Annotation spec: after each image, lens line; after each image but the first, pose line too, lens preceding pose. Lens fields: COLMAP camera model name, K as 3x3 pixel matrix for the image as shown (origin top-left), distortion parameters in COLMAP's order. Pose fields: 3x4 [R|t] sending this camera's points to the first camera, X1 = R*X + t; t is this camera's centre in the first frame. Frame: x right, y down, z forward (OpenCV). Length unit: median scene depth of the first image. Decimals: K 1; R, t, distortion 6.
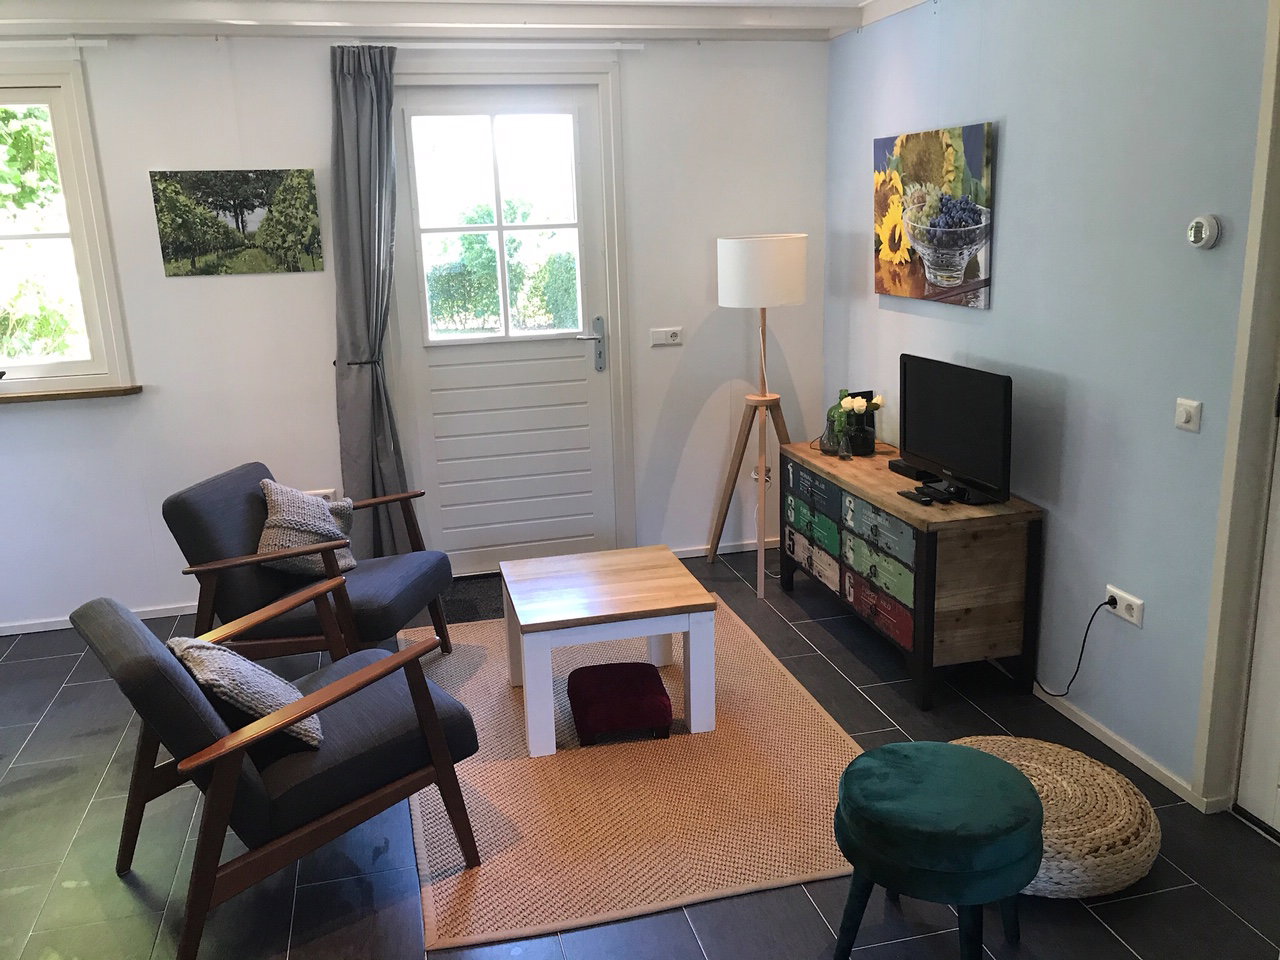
lens RADIAL K [[1052.9, 0, 640.0], [0, 1052.9, 480.0], [0, 0, 1]] dist [-0.000253, 0.001620]
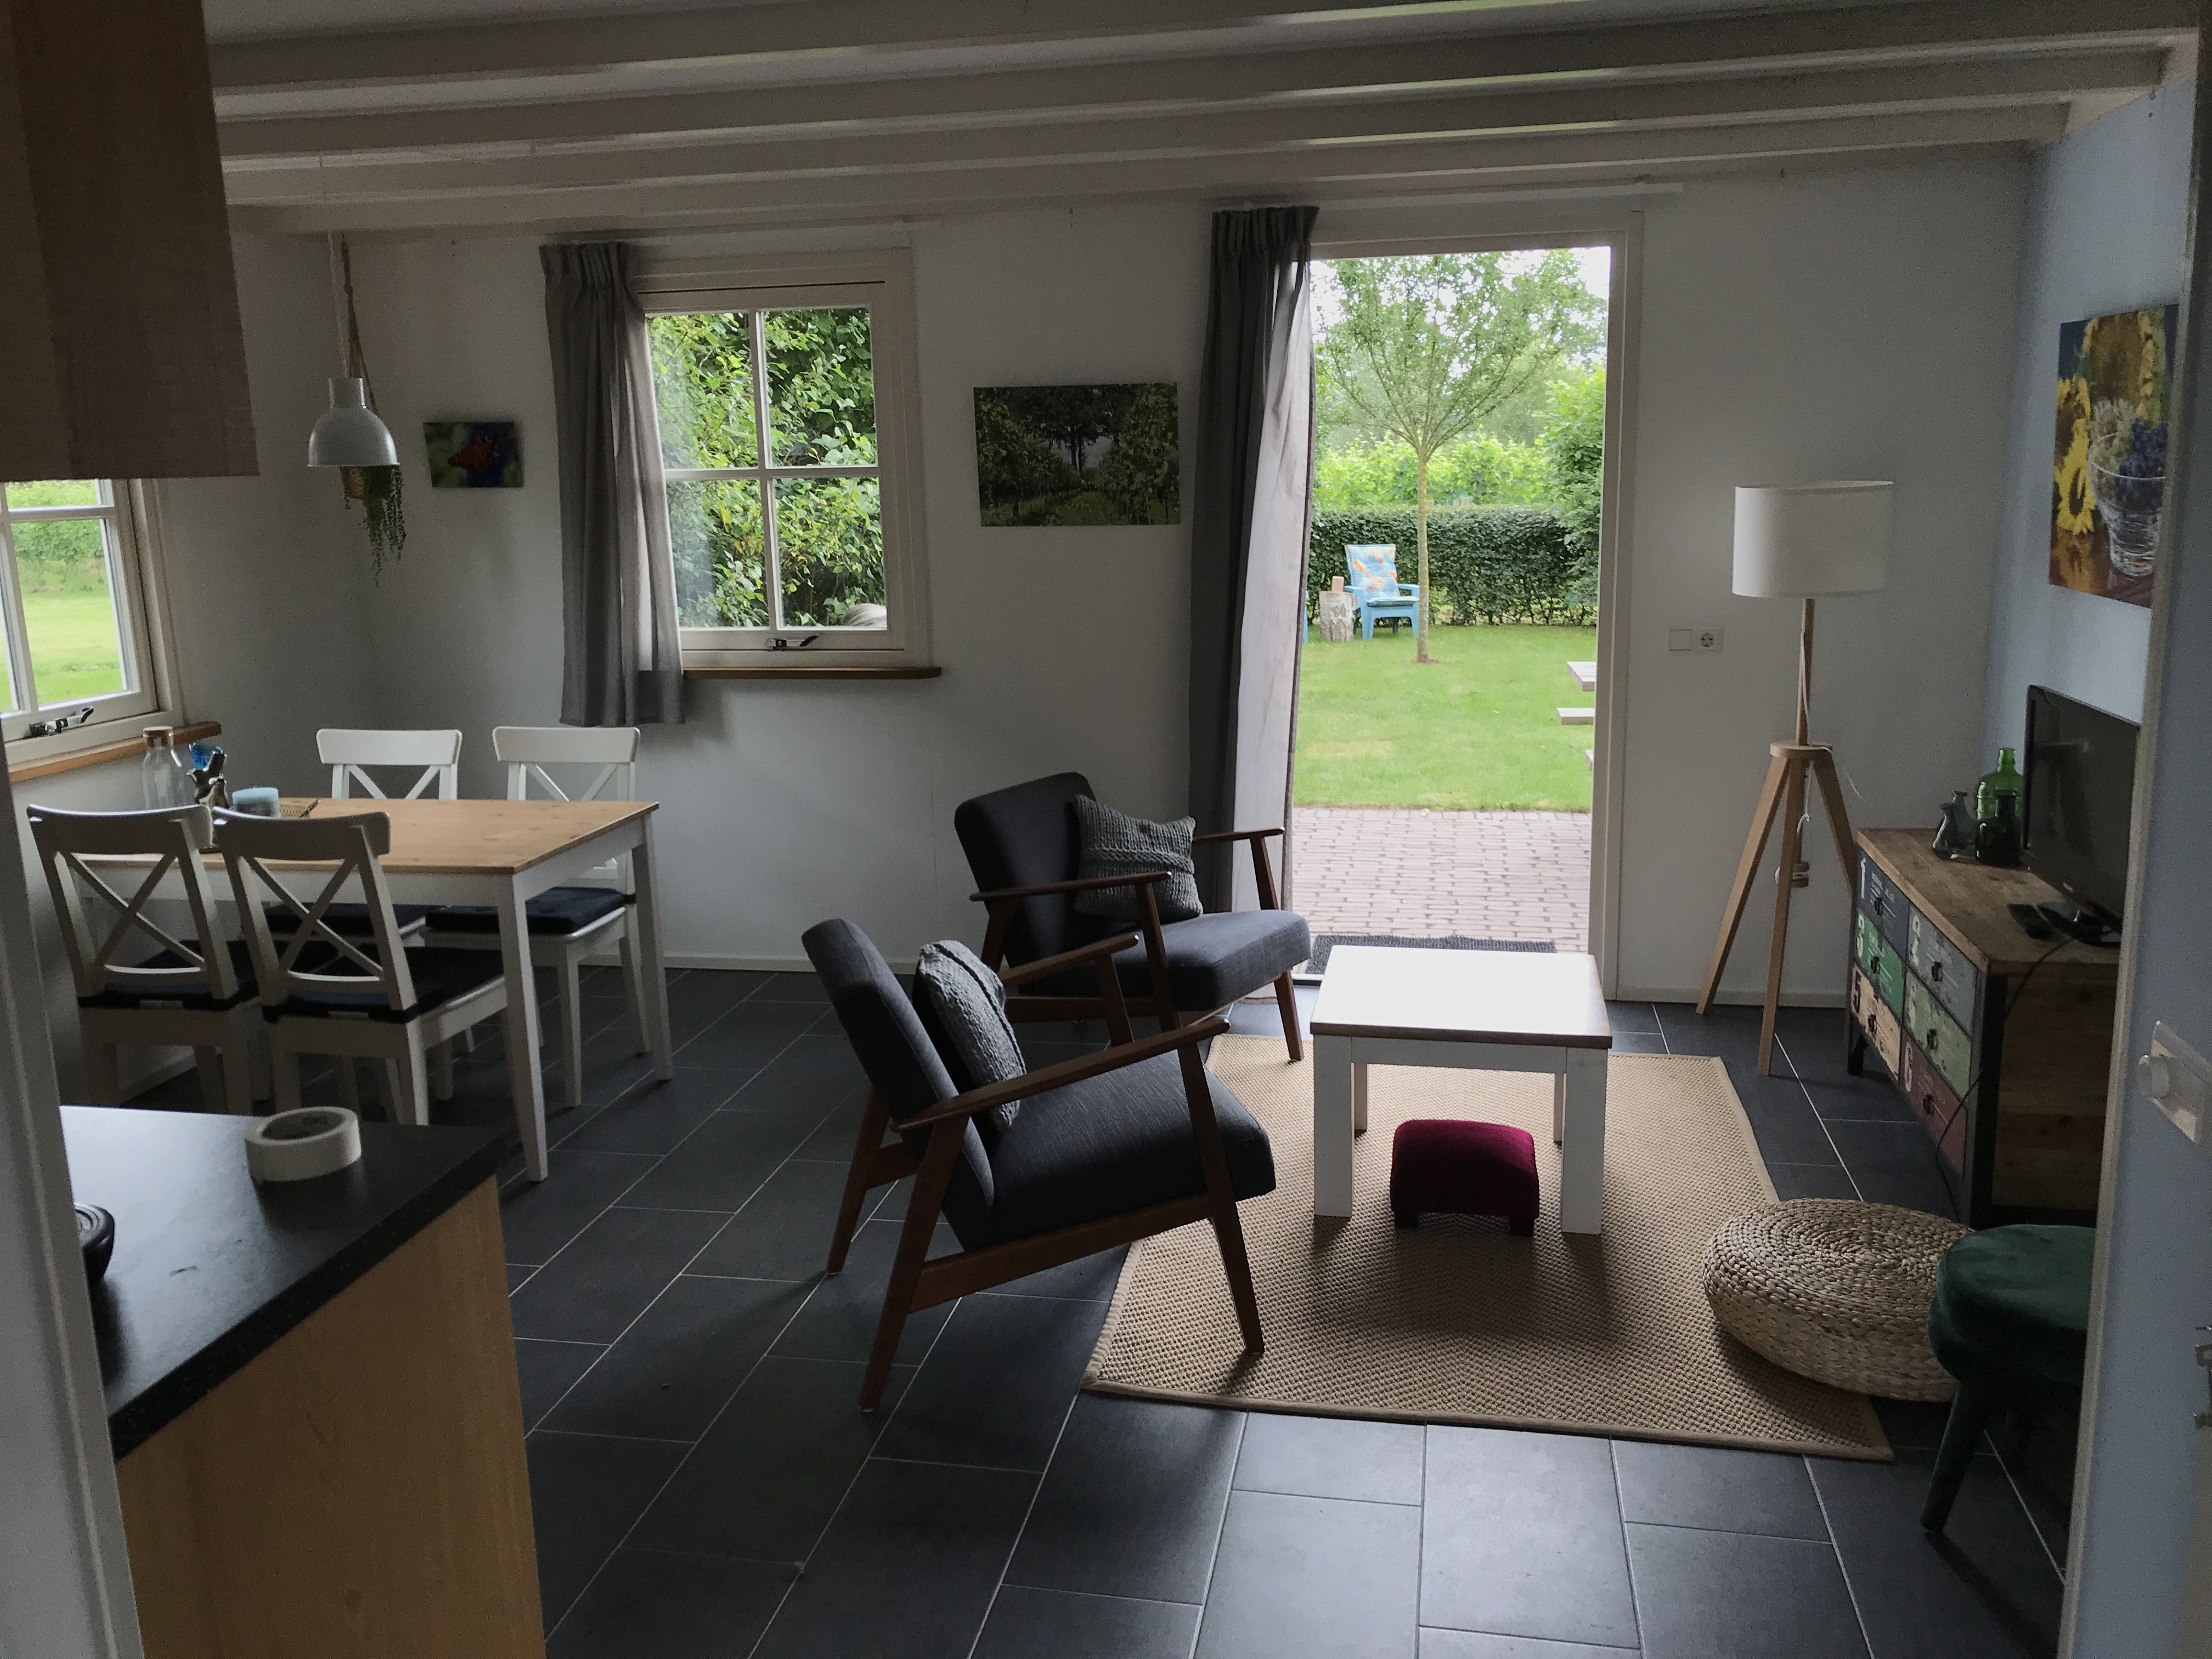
lens RADIAL K [[1793.3, 0, 1106.0], [0, 1793.3, 829.5], [0, 0, 1]] dist [0.049230, -0.076432]
pose [[0.905779, 0.095579, -0.412832, 0.185197], [-0.107983, 0.994130, -0.006759, 0.022118], [0.409762, 0.050701, 0.910782, -0.125923]]
